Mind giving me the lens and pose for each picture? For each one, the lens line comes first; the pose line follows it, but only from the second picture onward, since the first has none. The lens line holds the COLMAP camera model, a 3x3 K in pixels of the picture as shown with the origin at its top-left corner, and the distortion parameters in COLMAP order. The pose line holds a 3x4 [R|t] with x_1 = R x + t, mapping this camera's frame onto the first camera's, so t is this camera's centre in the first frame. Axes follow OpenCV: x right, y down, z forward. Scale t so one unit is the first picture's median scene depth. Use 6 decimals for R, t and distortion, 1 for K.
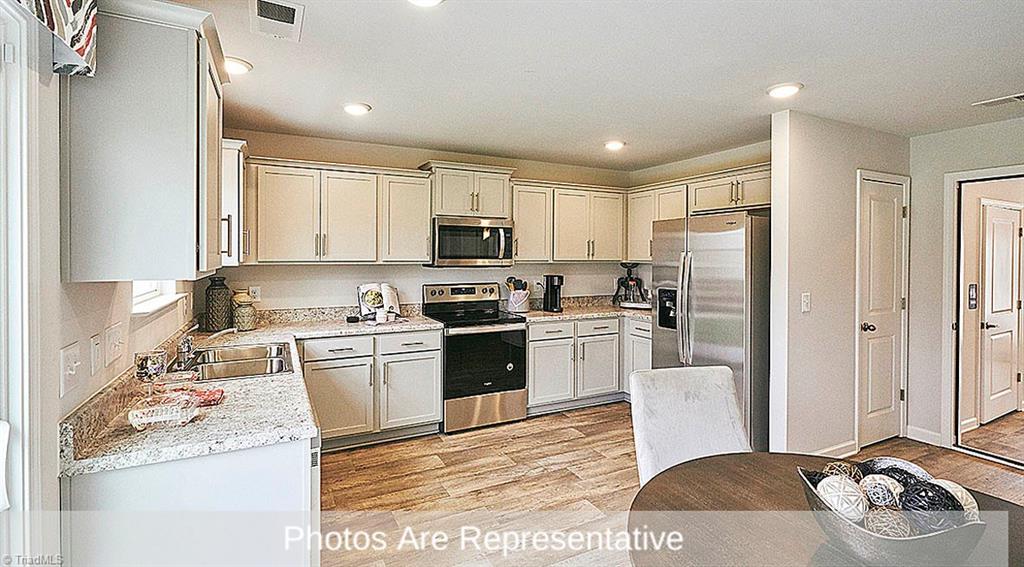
lens RADIAL K [[463.4, 0, 505.0], [0, 463.4, 256.9], [0, 0, 1]] dist [-0.000863, -0.000197]
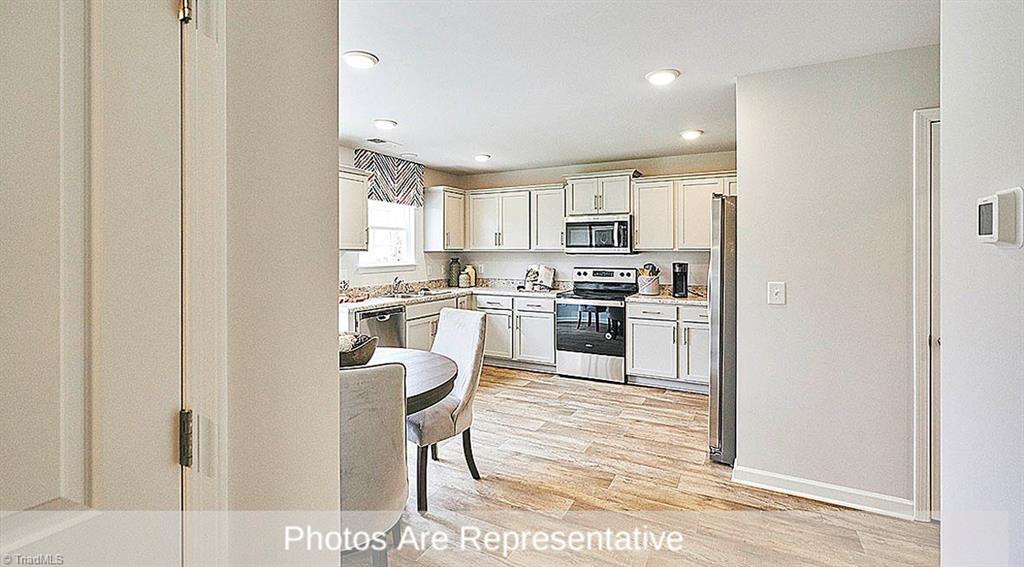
lens RADIAL K [[457.9, 0, 508.2], [0, 457.9, 247.9], [0, 0, 1]] dist [-0.000710, 0.000117]
pose [[0.576120, -0.007780, -0.817328, 0.844154], [0.000610, 0.999959, -0.009088, 0.017069], [0.817365, 0.004738, 0.576101, 0.091878]]
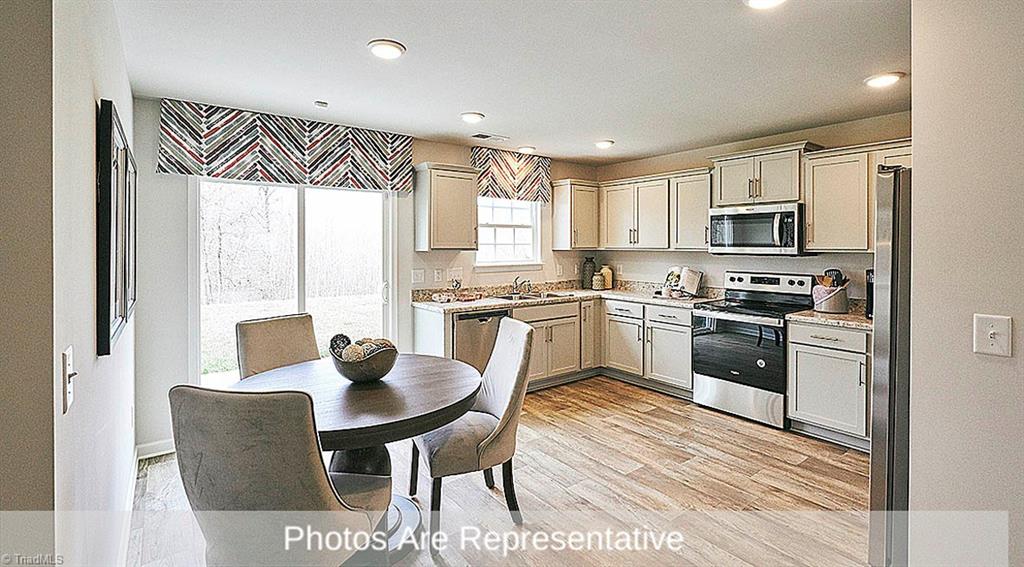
lens RADIAL K [[457.9, 0, 508.2], [0, 457.9, 247.9], [0, 0, 1]] dist [-0.000710, 0.000117]
pose [[0.177394, 0.002826, -0.984136, 0.820727], [-0.002441, 0.999994, 0.002432, 0.005713], [0.984137, 0.001971, 0.177400, 0.340666]]
